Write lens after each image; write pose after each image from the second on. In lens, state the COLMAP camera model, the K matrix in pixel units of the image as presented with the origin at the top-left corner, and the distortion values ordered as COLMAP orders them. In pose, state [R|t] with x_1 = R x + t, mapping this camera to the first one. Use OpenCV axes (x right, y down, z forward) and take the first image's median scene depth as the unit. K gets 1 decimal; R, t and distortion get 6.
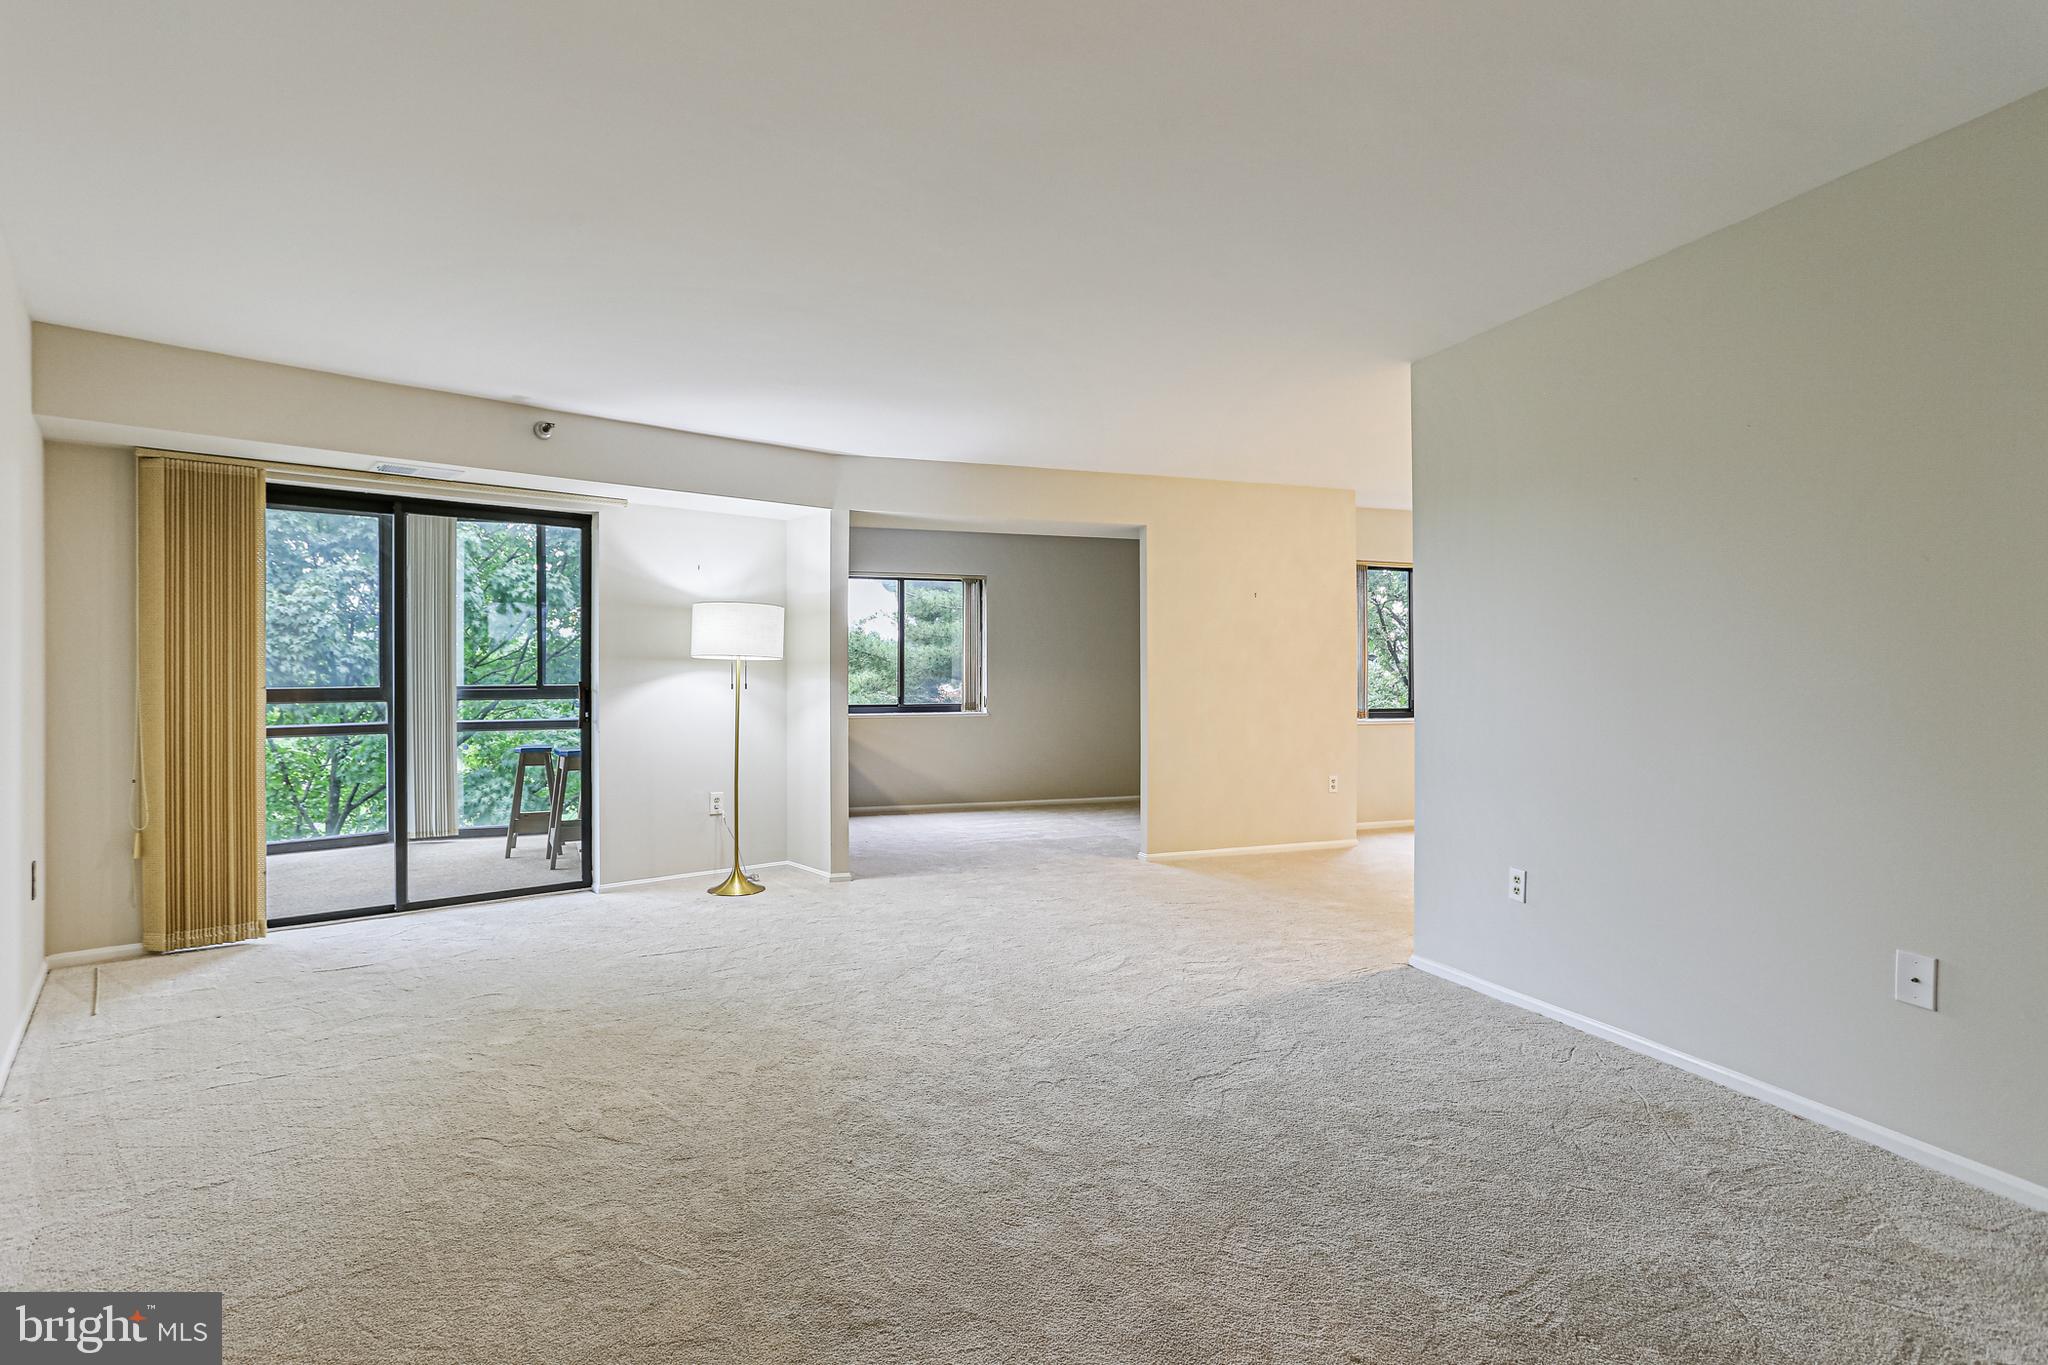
lens RADIAL K [[1013.2, 0, 1024.0], [0, 1013.2, 682.5], [0, 0, 1]] dist [-0.052900, 0.045275]
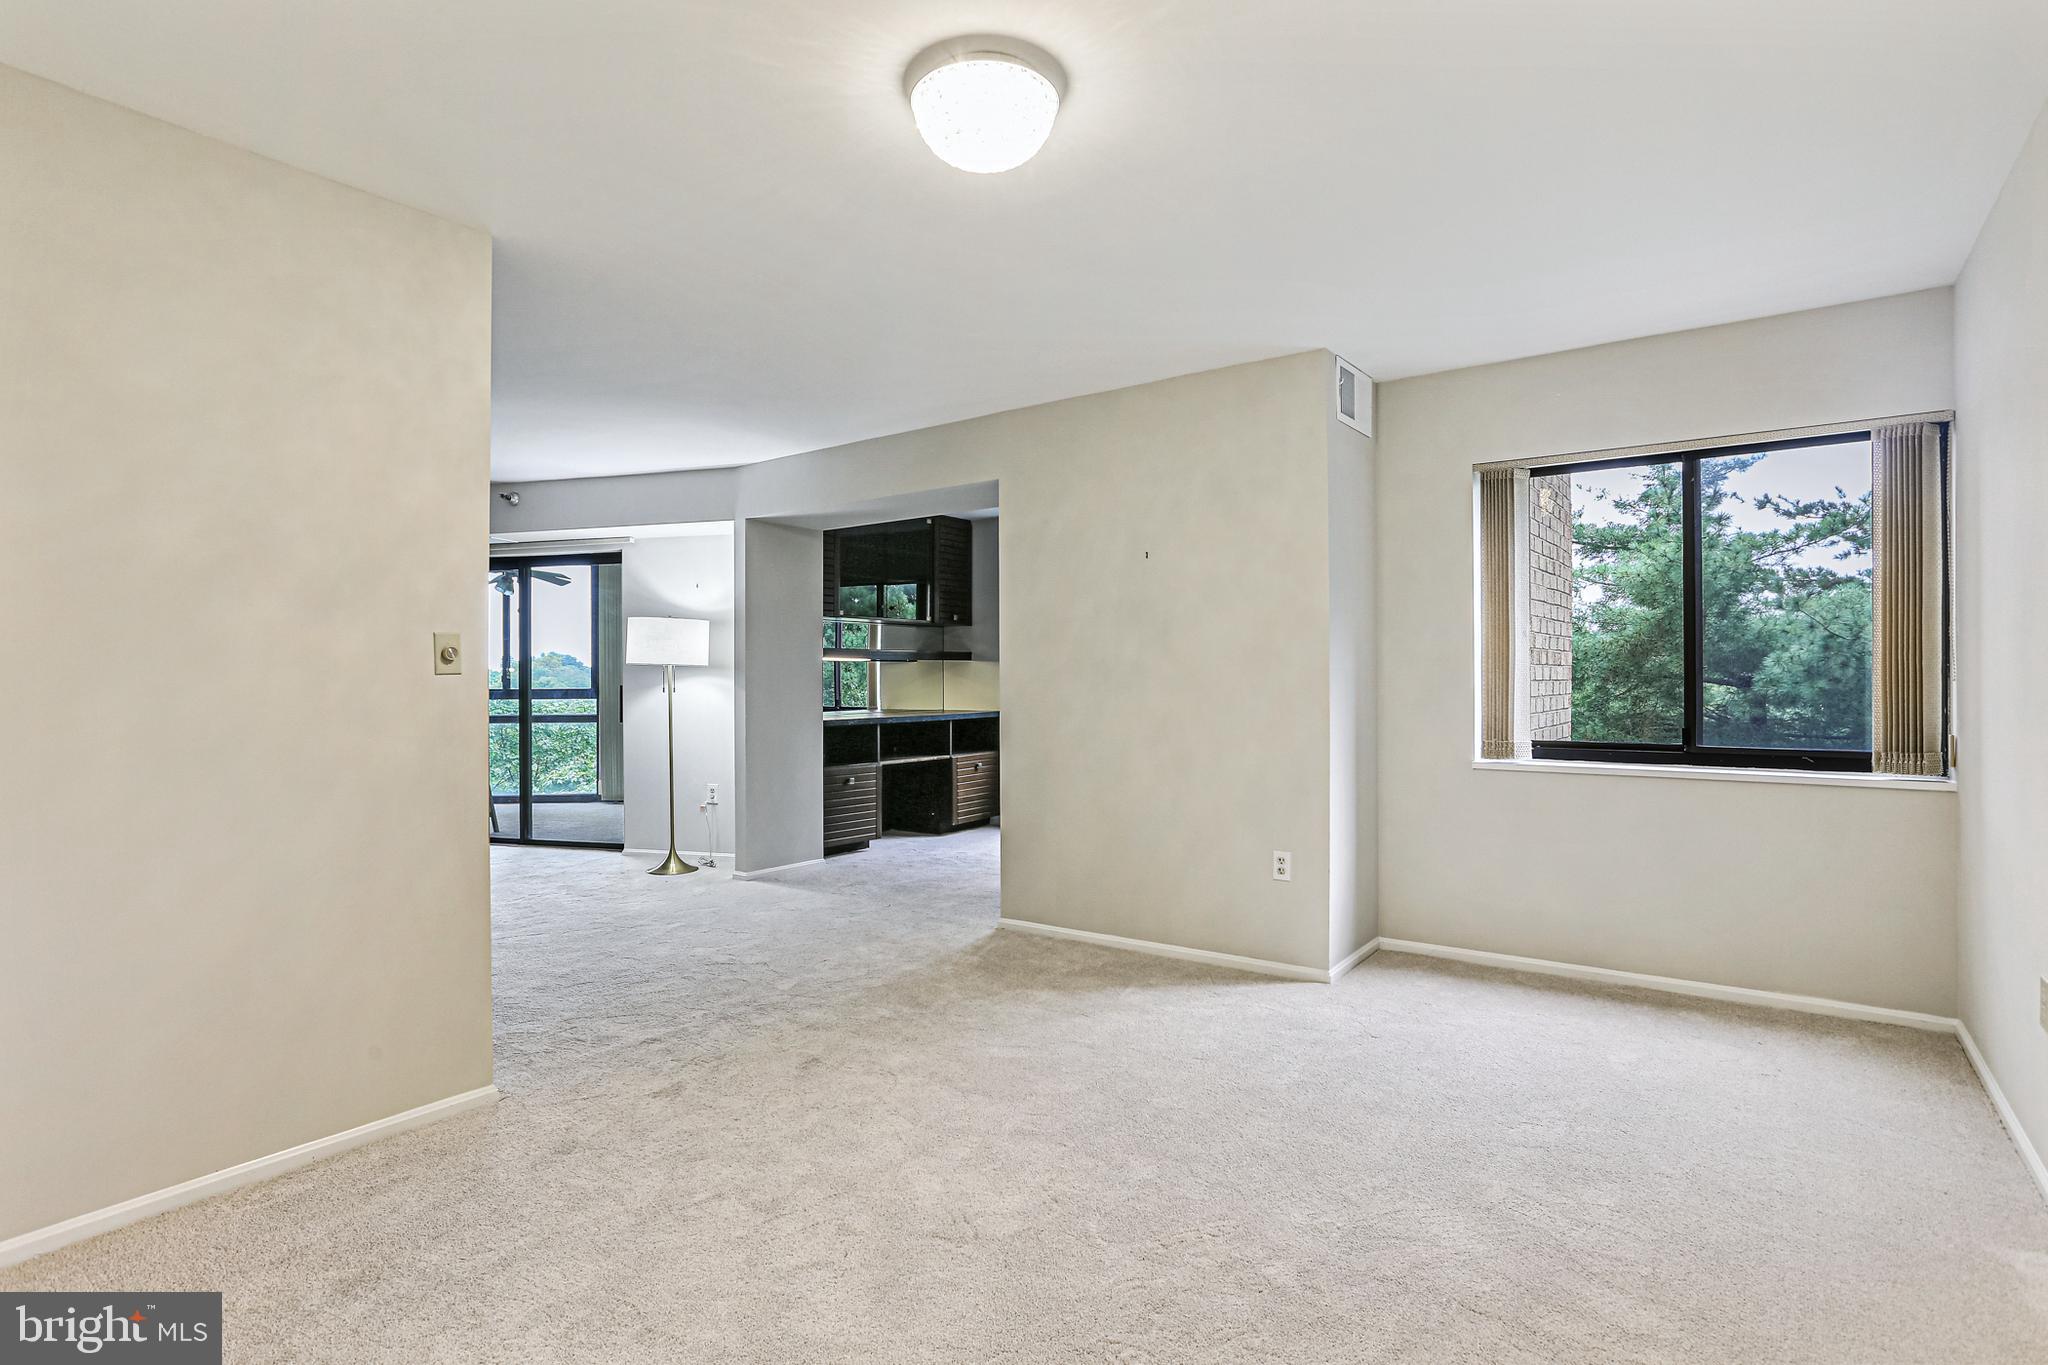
lens RADIAL K [[1013.2, 0, 1024.0], [0, 1013.2, 682.5], [0, 0, 1]] dist [-0.052900, 0.045275]
pose [[0.571976, 0.002455, -0.820267, 0.891781], [-0.001032, 0.999997, 0.002273, -0.007756], [0.820270, -0.000454, 0.571976, 0.699736]]
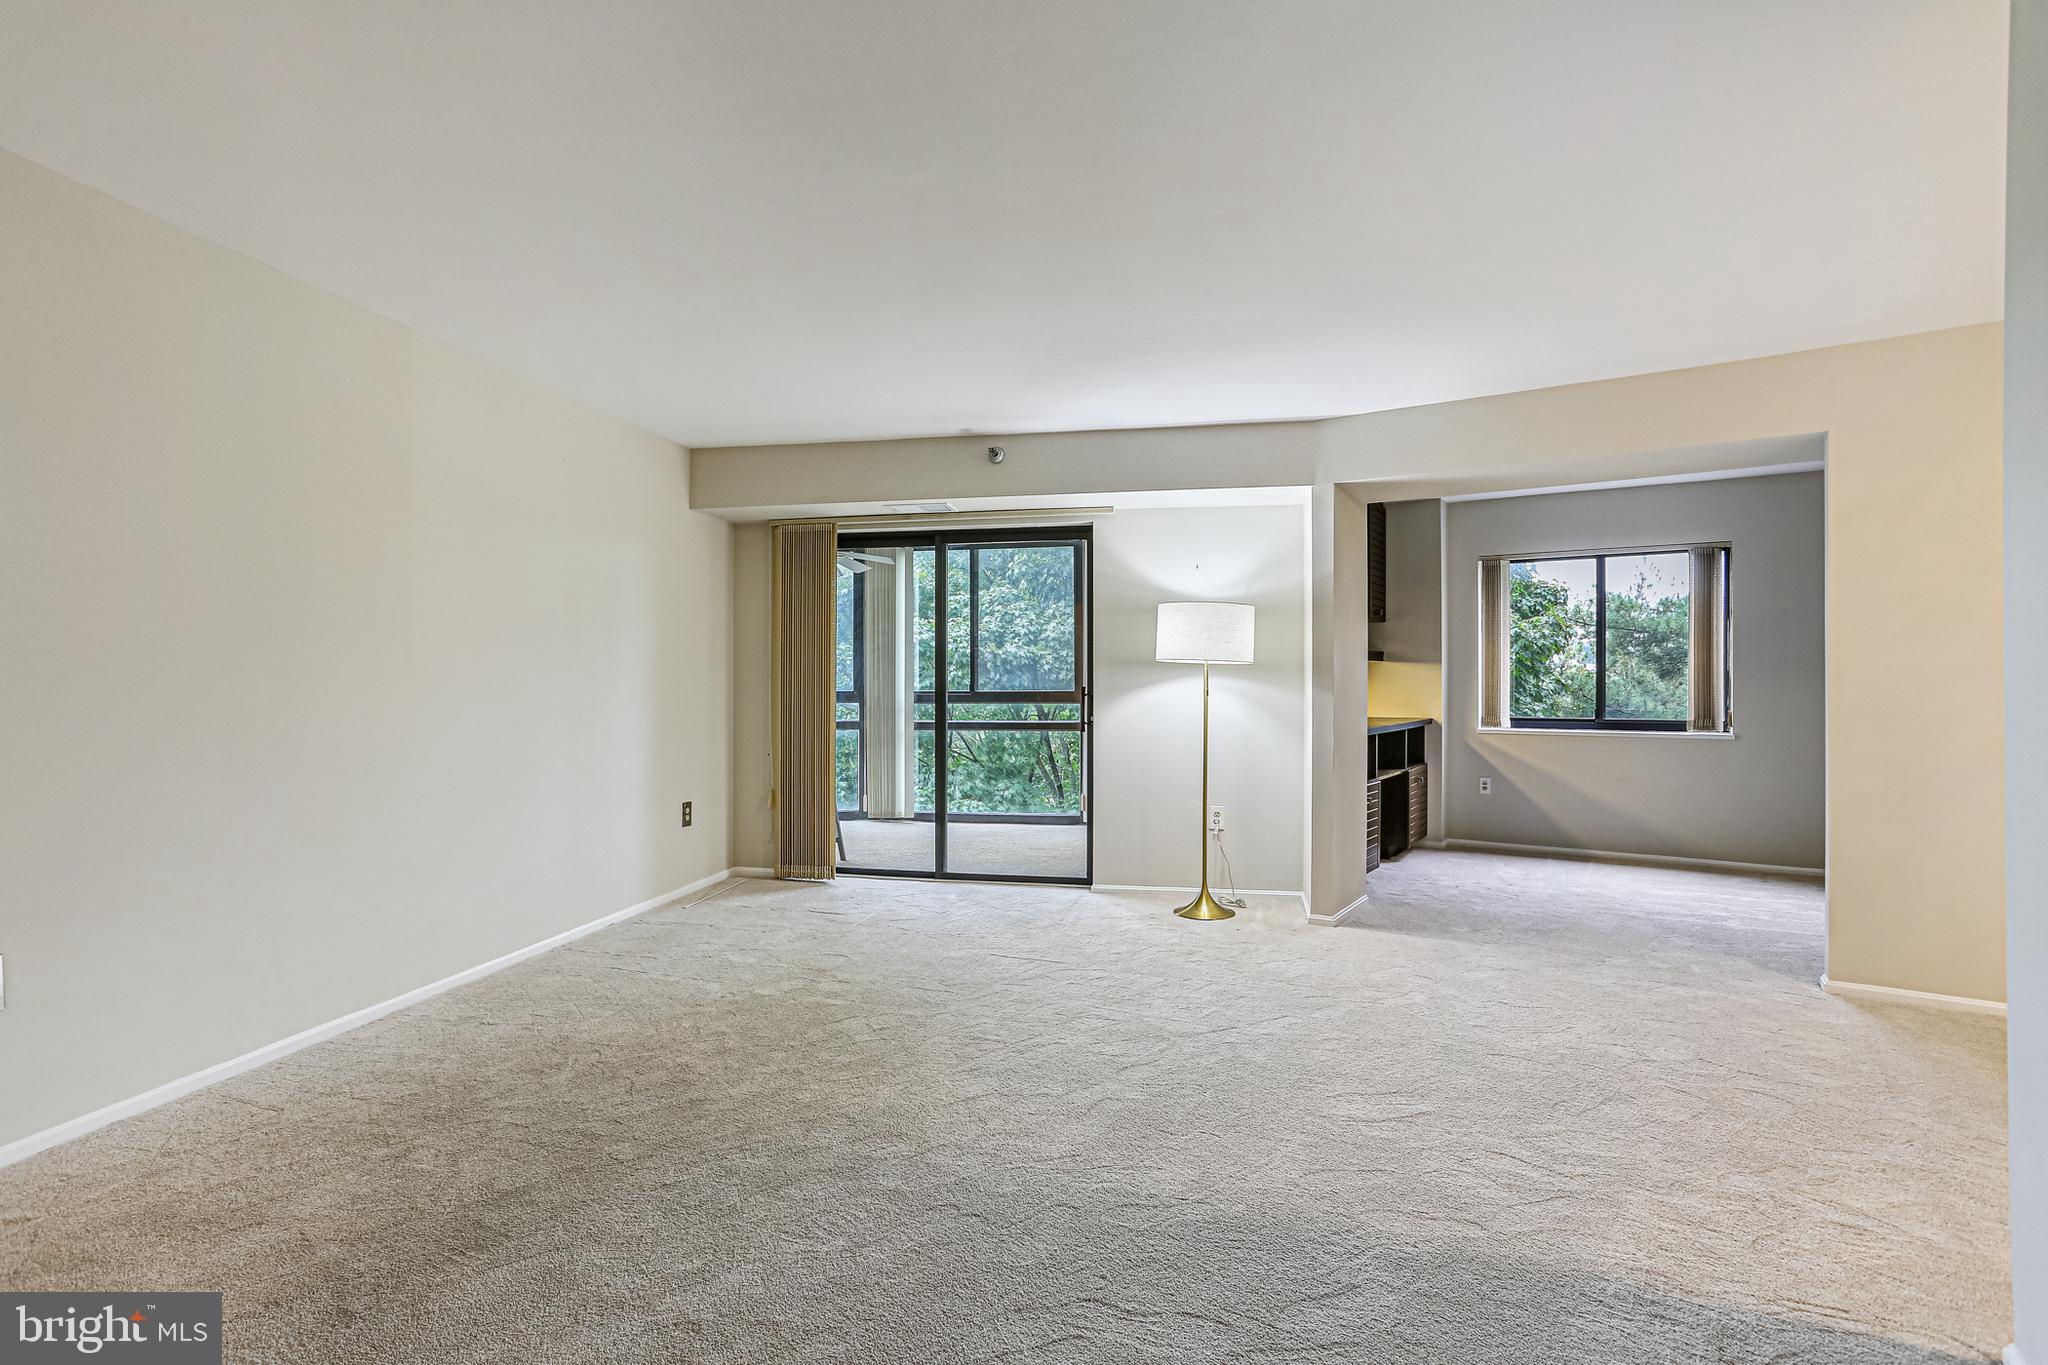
lens RADIAL K [[1013.2, 0, 1024.0], [0, 1013.2, 682.5], [0, 0, 1]] dist [-0.052900, 0.045275]
pose [[0.608027, 0.001520, -0.793915, 0.360159], [-0.007086, 0.999969, -0.003512, -0.000895], [0.793885, 0.007761, 0.608019, 0.313302]]
